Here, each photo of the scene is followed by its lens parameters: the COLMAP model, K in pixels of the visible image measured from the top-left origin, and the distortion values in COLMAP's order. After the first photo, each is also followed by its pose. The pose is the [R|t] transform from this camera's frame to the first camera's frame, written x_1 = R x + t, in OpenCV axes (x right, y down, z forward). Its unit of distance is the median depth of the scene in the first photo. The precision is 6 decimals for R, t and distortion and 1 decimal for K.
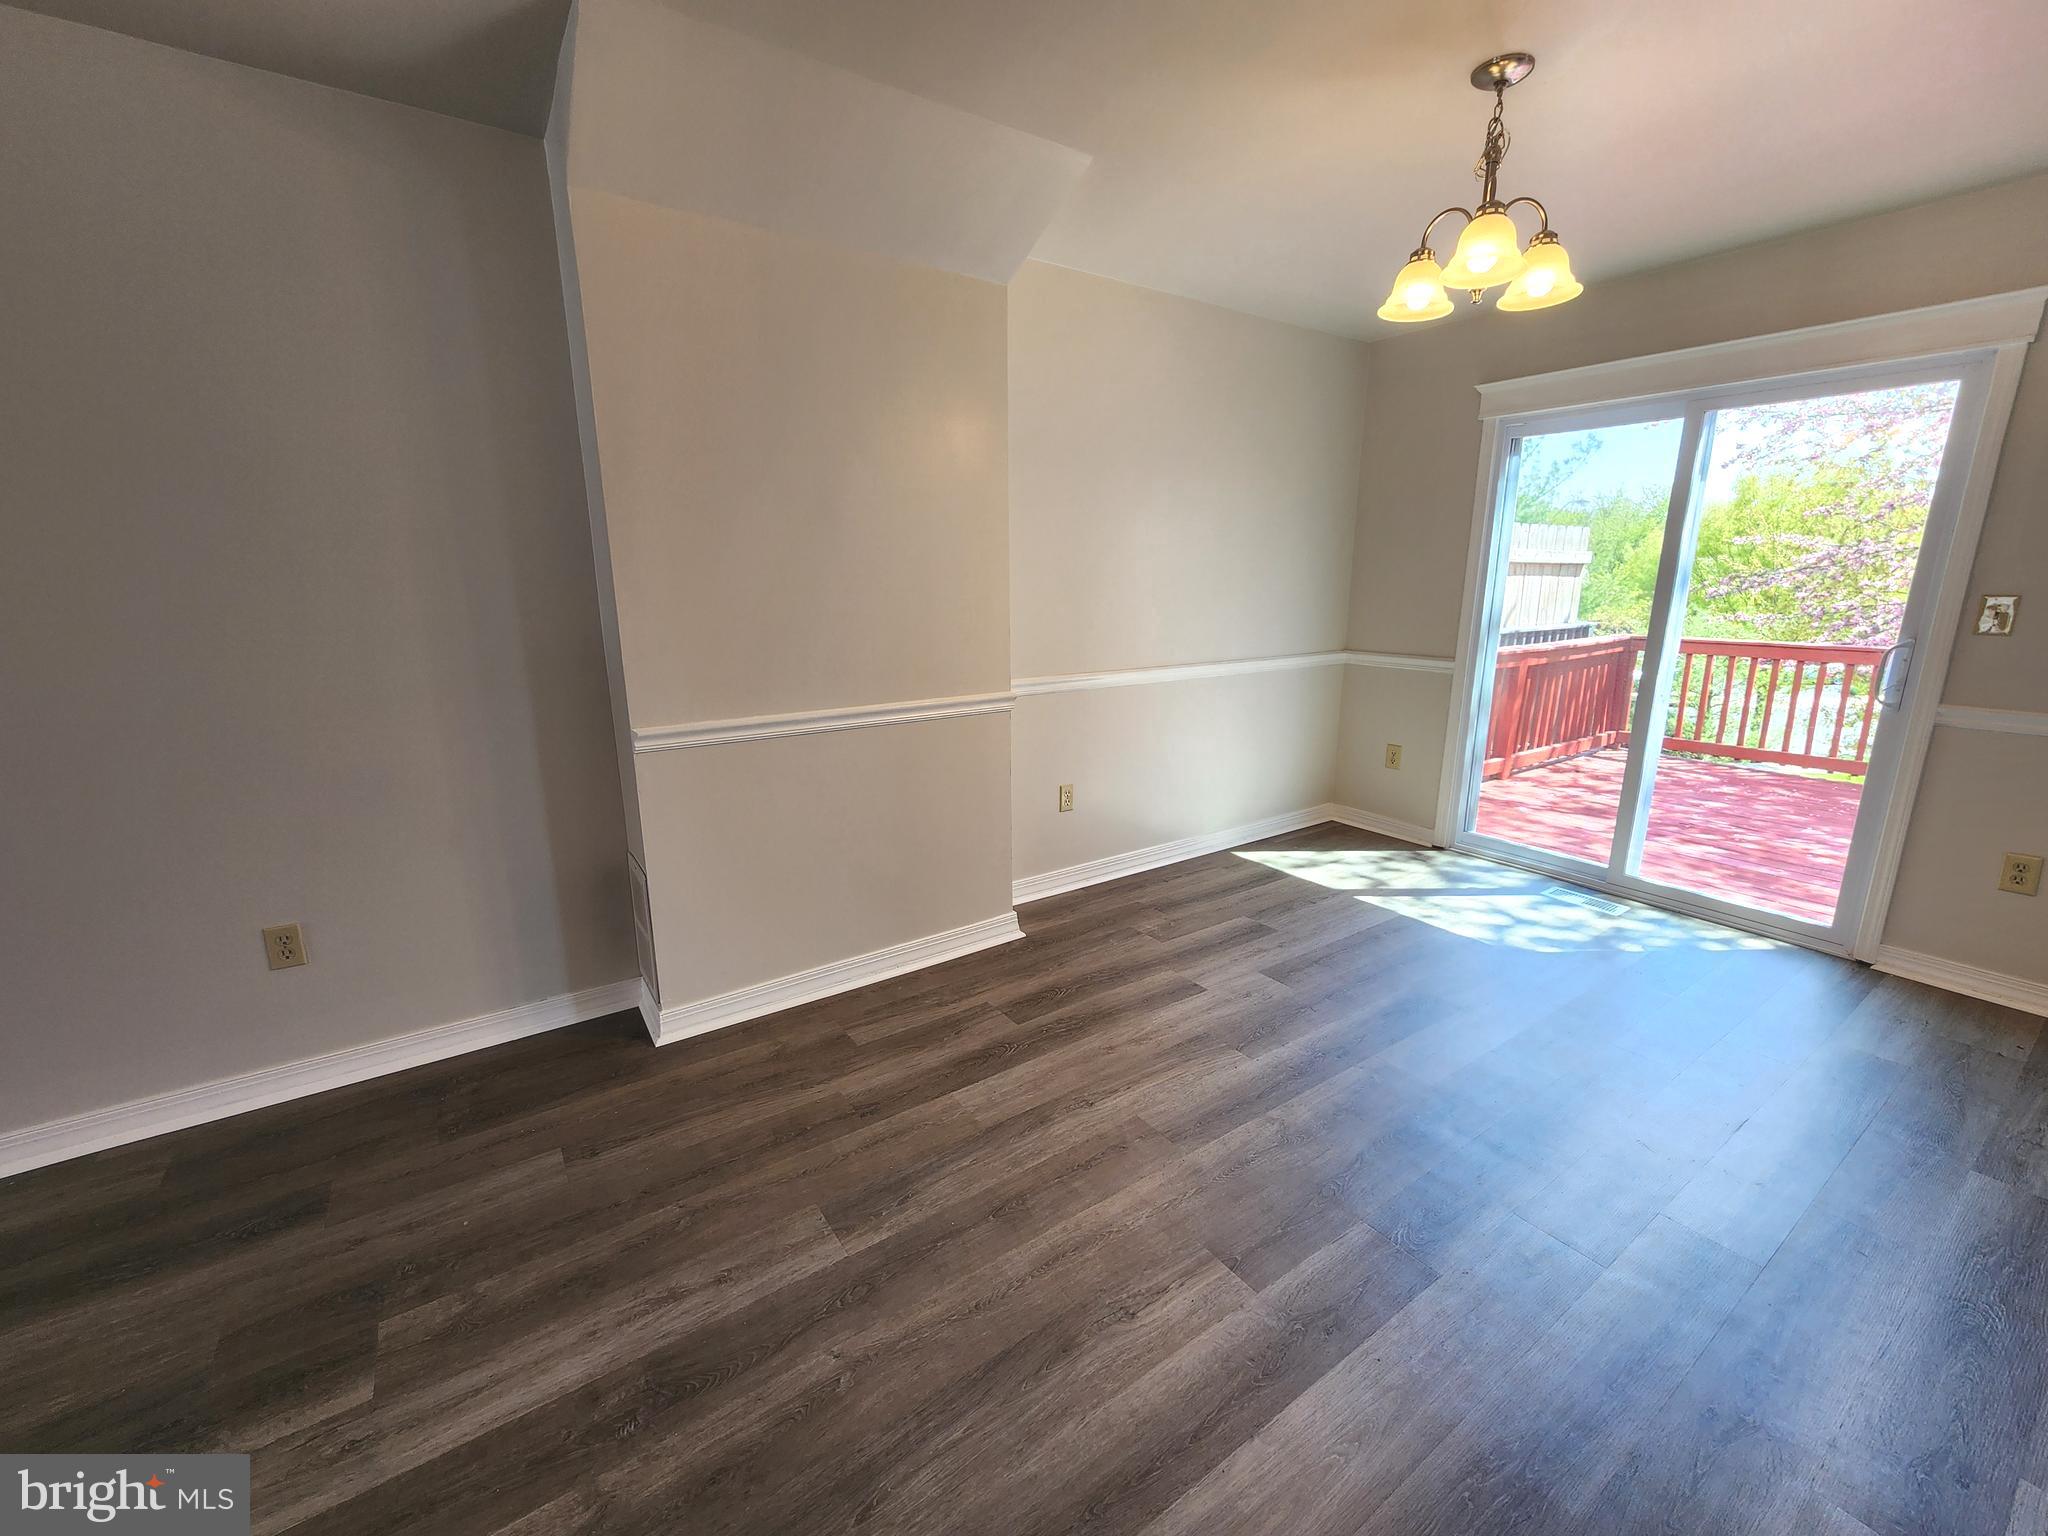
lens RADIAL K [[893.6, 0, 967.0], [0, 893.6, 752.2], [0, 0, 1]] dist [0.003294, 0.000715]
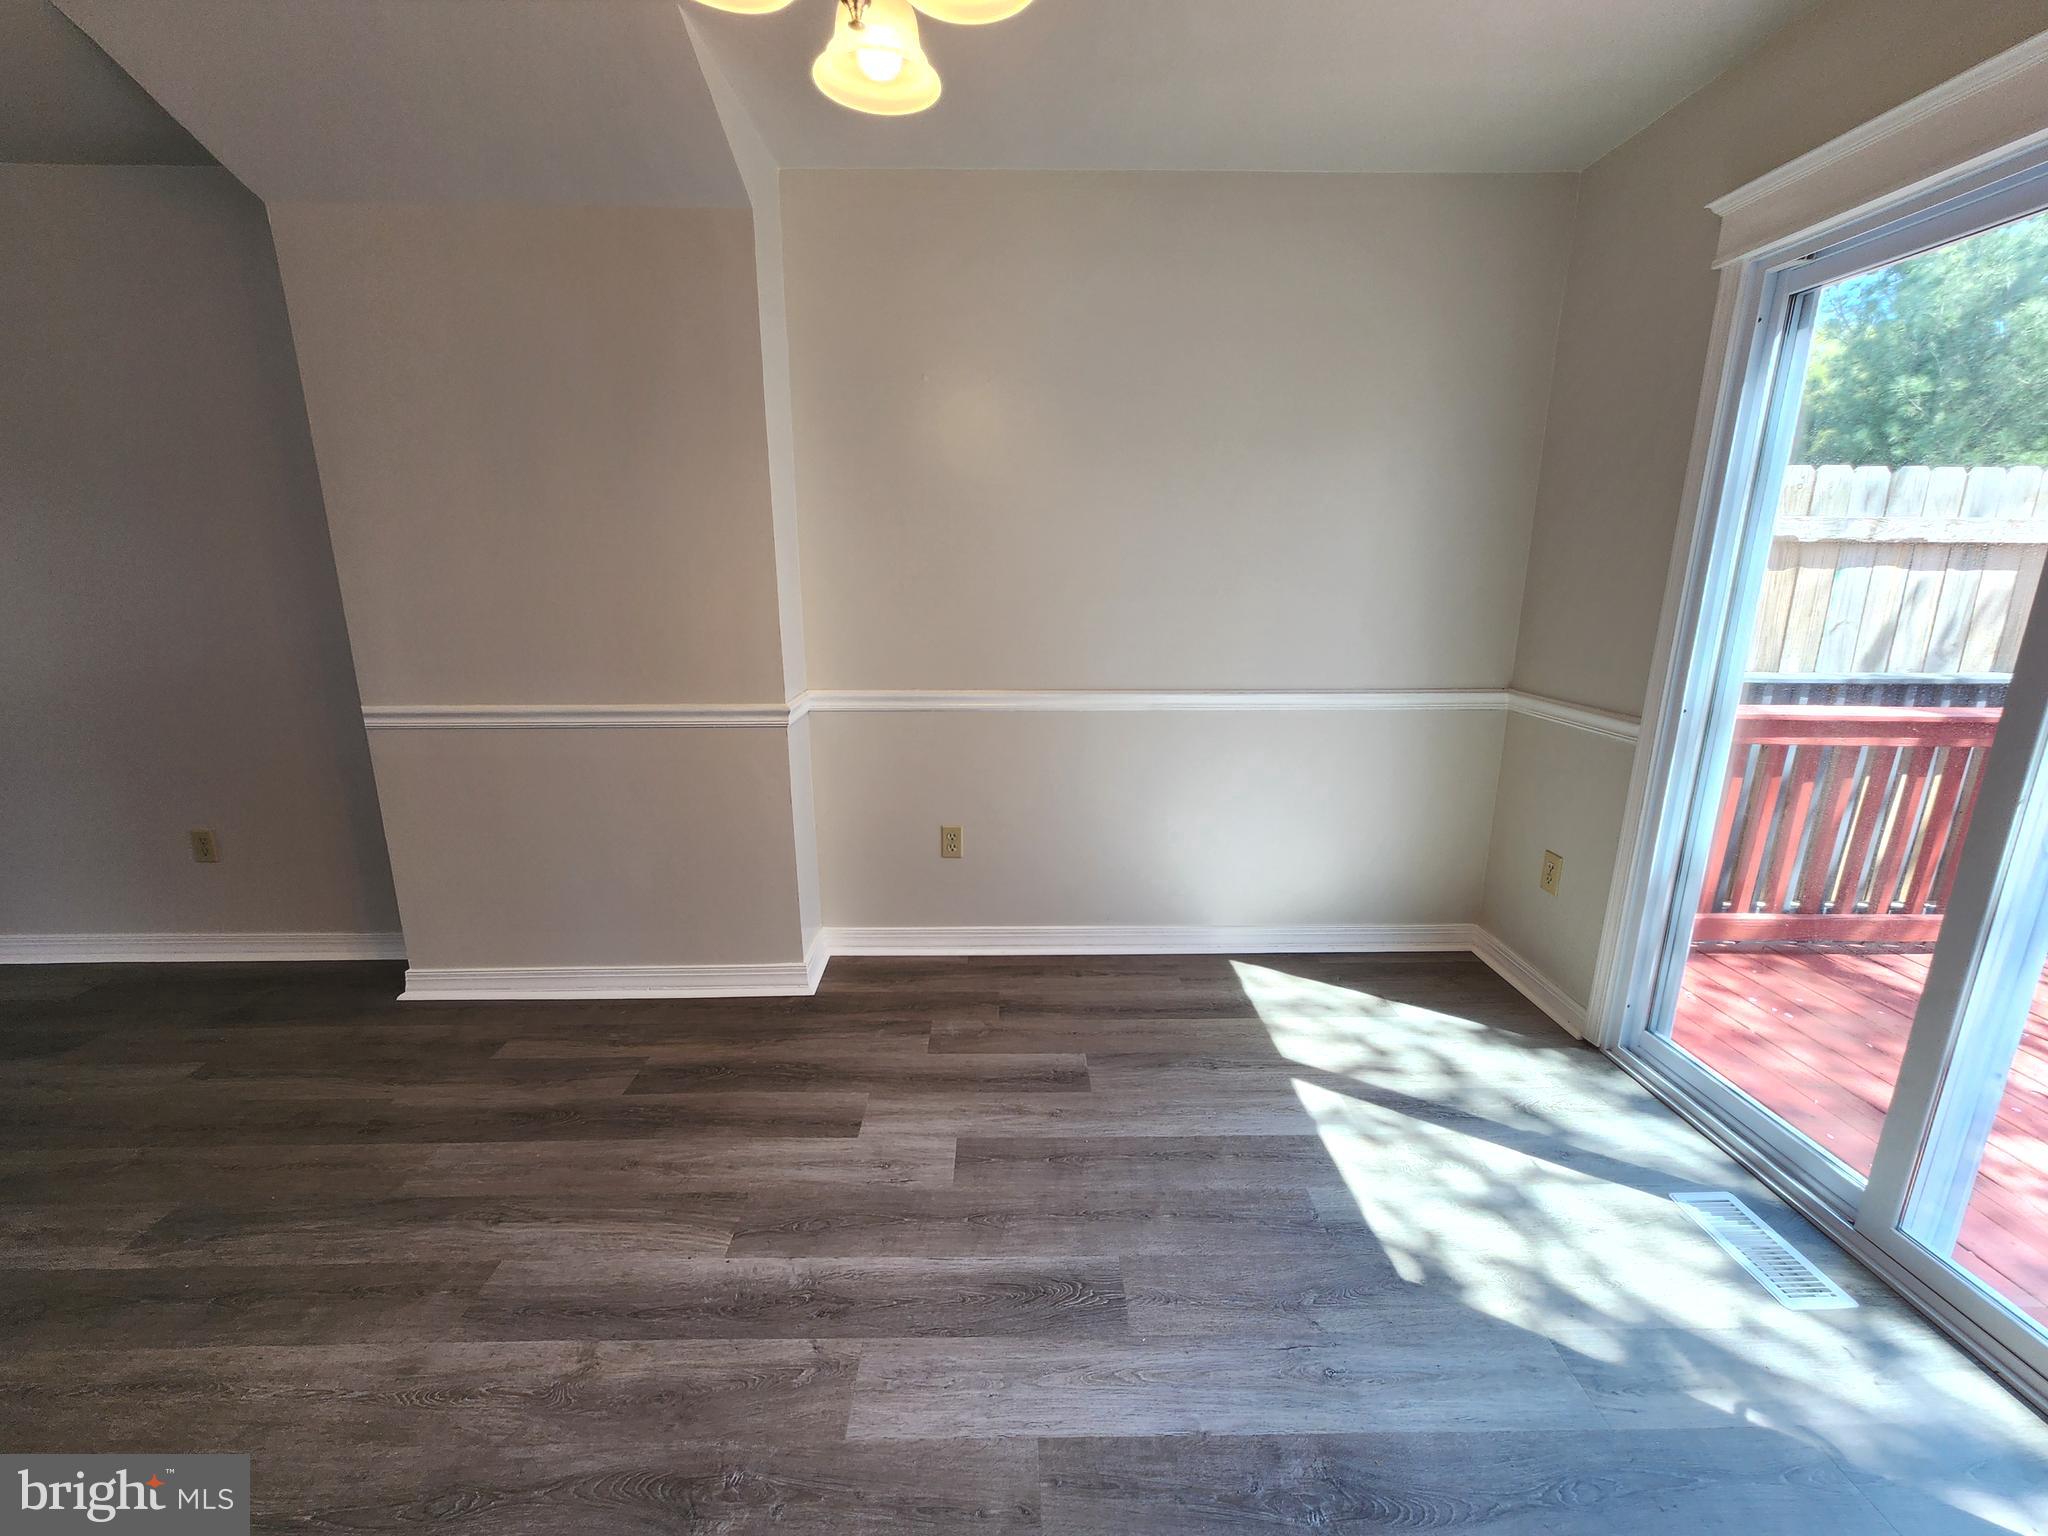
lens RADIAL K [[843.2, 0, 1021.0], [0, 843.2, 768.1], [0, 0, 1]] dist [0.000405, 0.000578]
pose [[0.829103, 0.132777, -0.543101, 0.688788], [-0.112302, 0.991143, 0.070873, -0.092589], [0.547702, 0.002231, 0.836671, 0.480154]]
